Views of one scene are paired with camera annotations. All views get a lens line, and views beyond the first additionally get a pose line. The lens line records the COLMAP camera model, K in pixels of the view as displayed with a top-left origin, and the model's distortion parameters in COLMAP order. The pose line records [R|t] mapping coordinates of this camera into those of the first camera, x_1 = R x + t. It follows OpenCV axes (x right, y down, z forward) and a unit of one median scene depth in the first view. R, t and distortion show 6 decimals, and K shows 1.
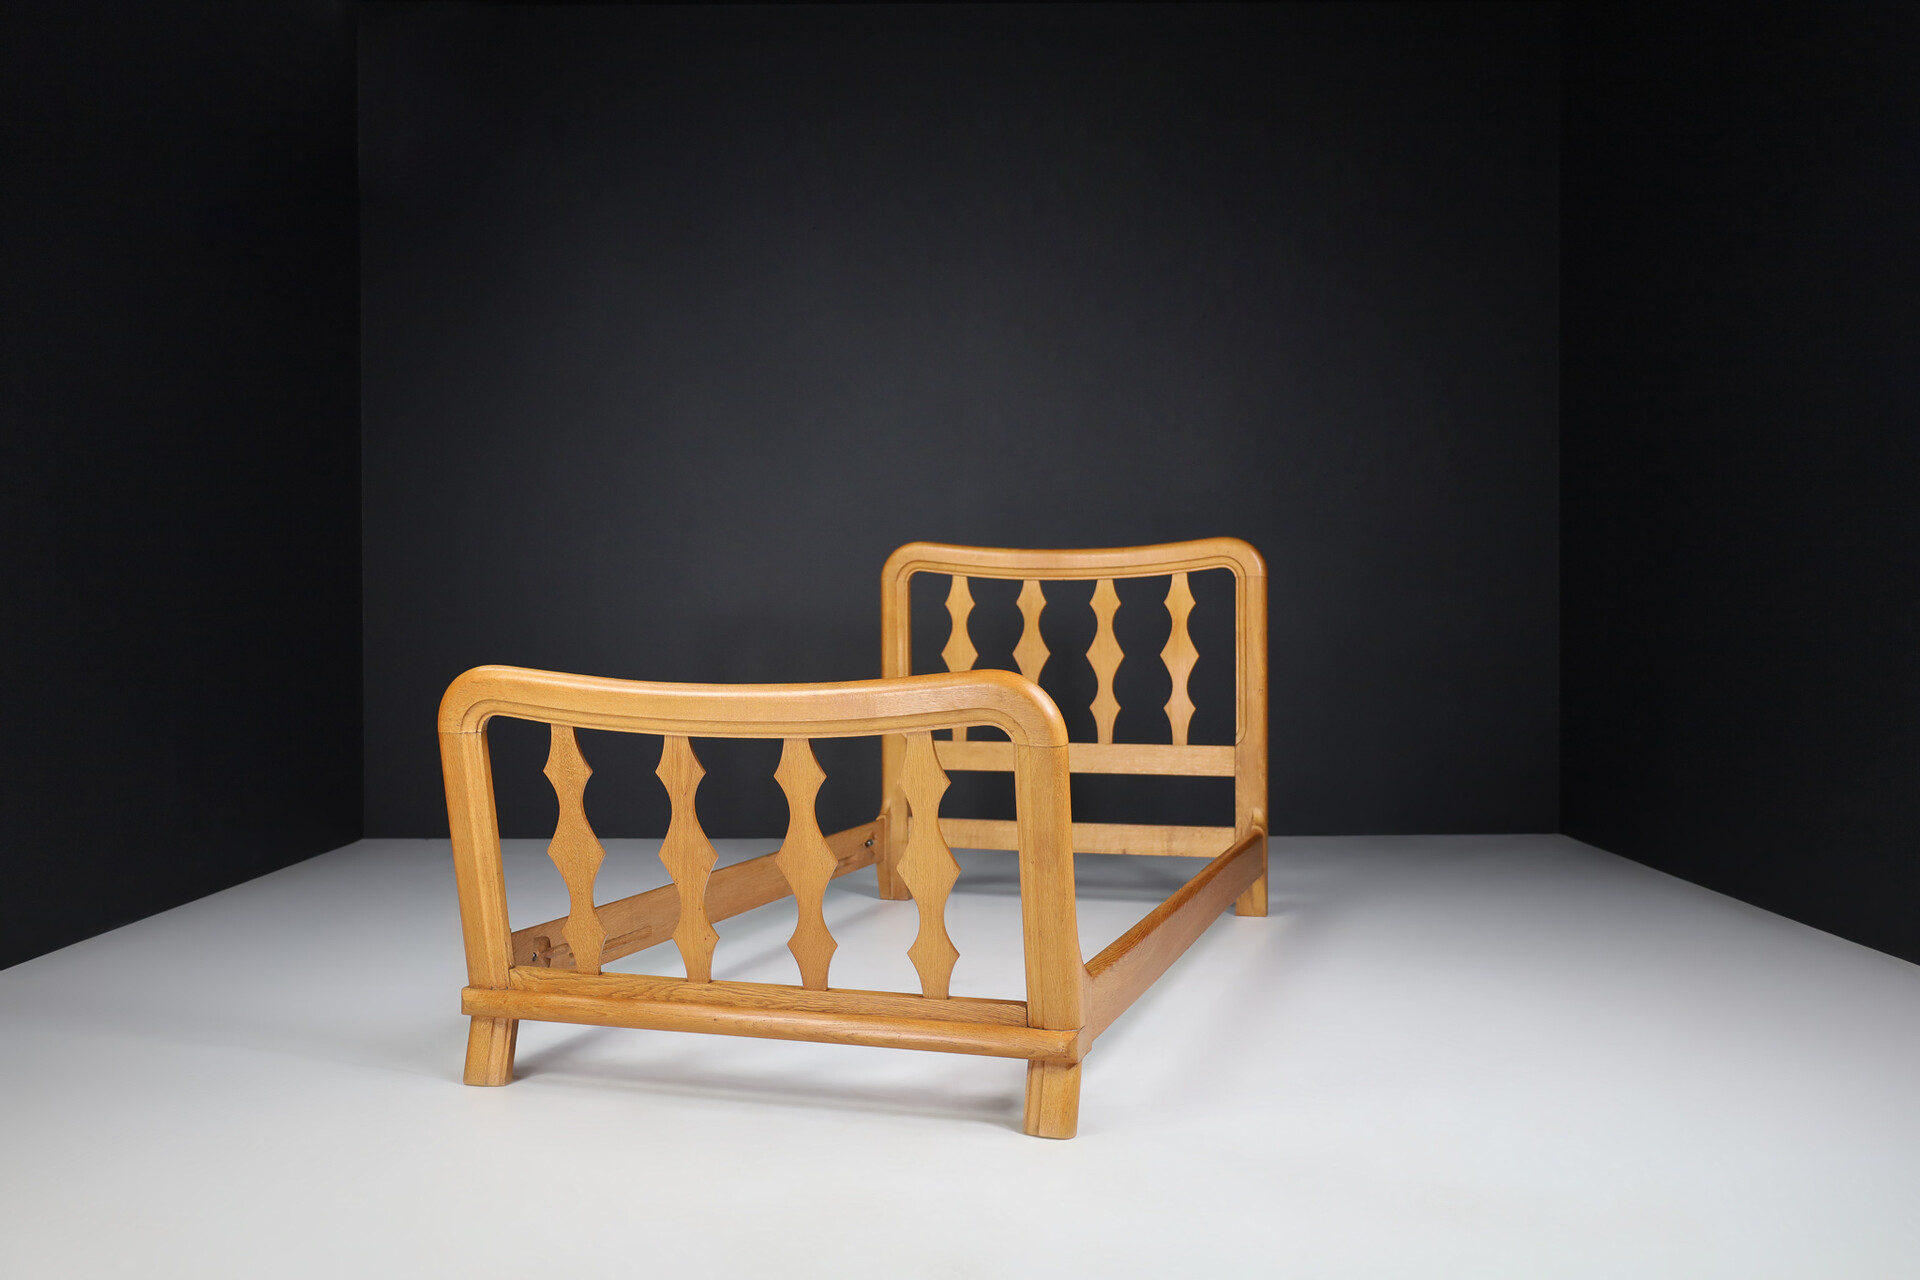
lens RADIAL K [[1729.2, 0, 960.0], [0, 1729.2, 640.0], [0, 0, 1]] dist [-0.042788, 0.006829]
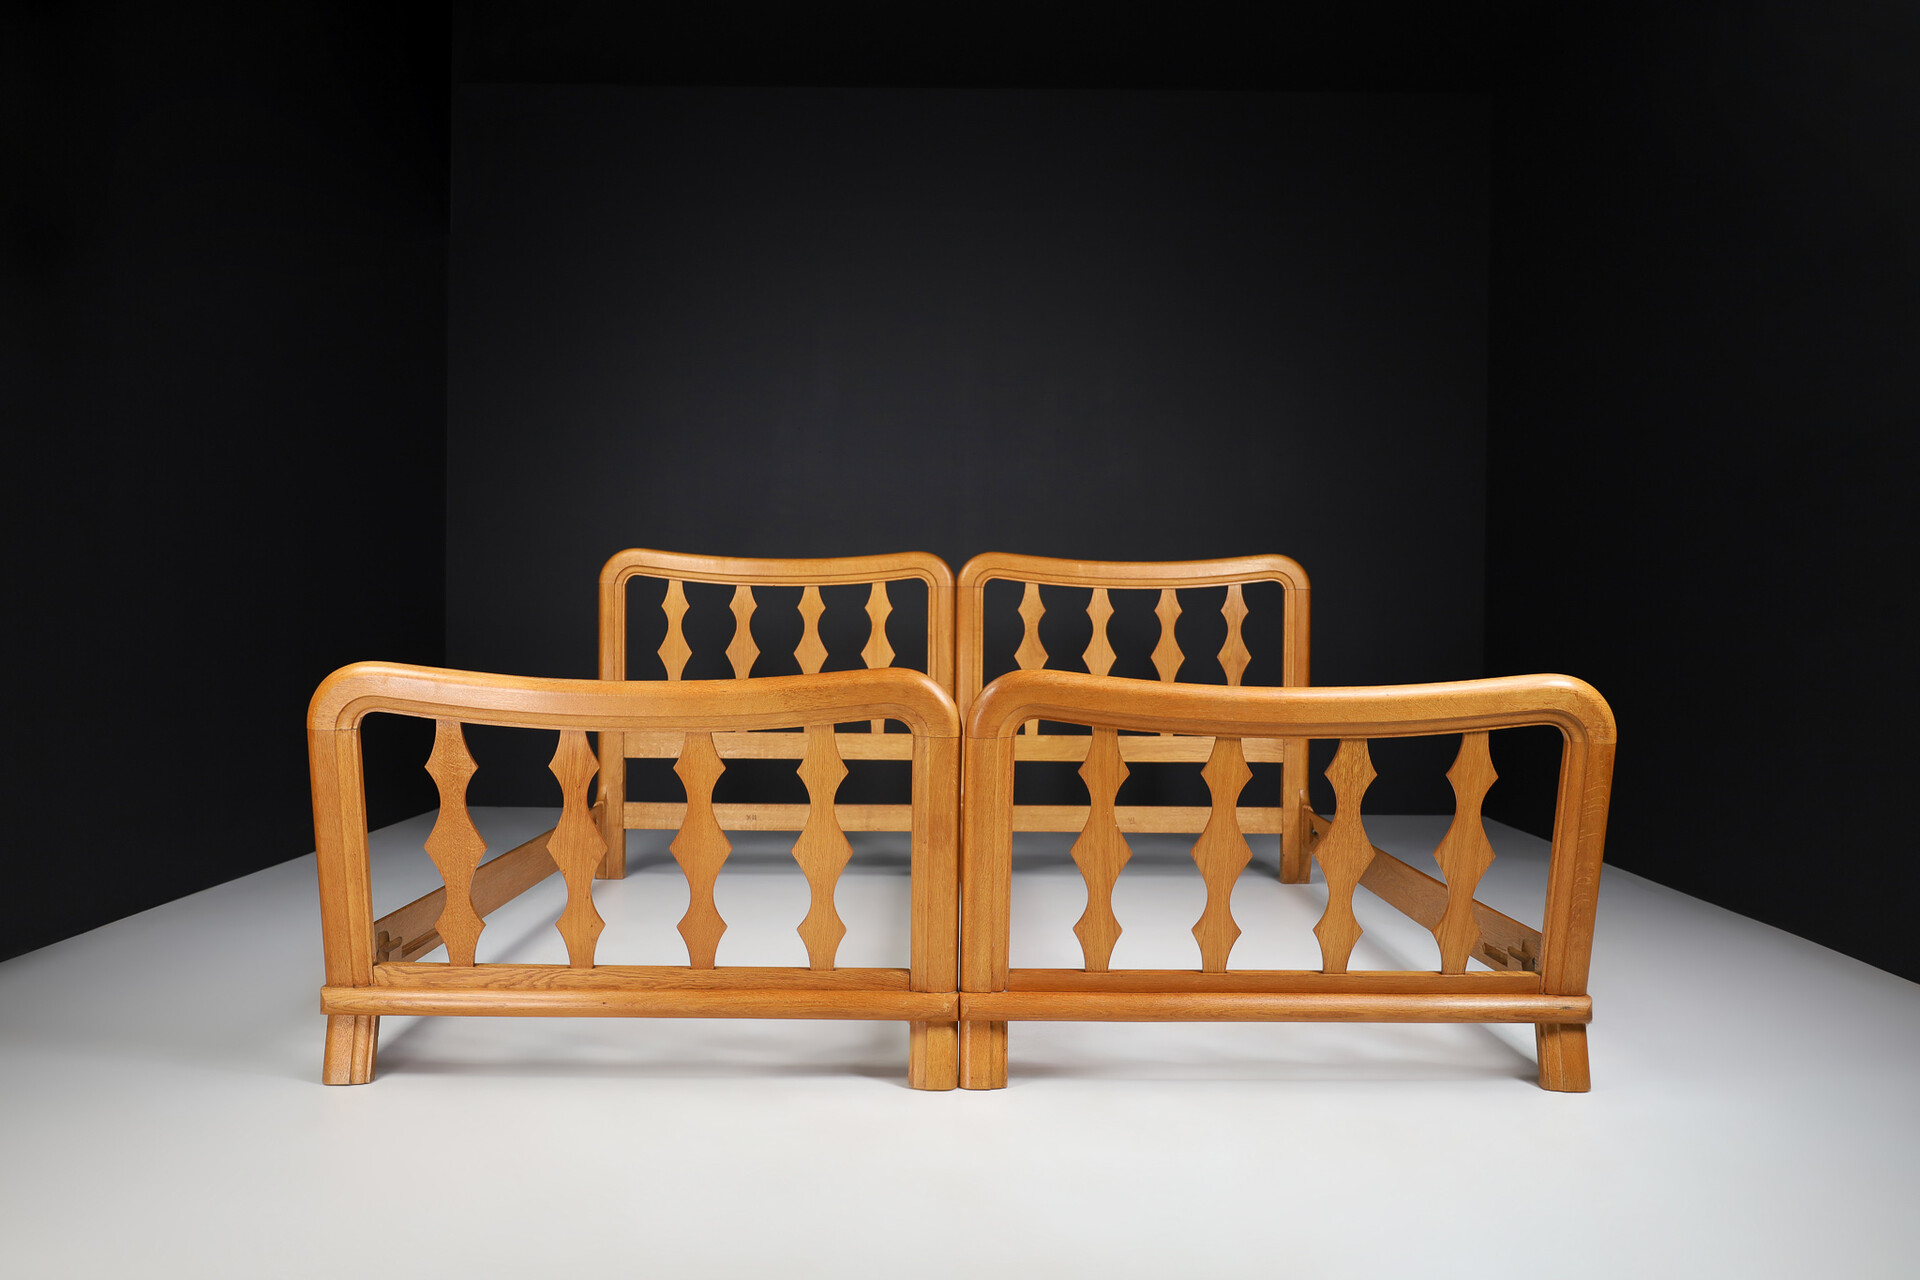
lens RADIAL K [[1497.2, 0, 960.0], [0, 1497.2, 640.0], [0, 0, 1]] dist [-0.048150, 0.000830]
pose [[0.946006, 0.009592, 0.324007, -0.216900], [-0.009718, 0.999952, -0.001228, 0.000129], [-0.324003, -0.001987, 0.946054, 0.075832]]
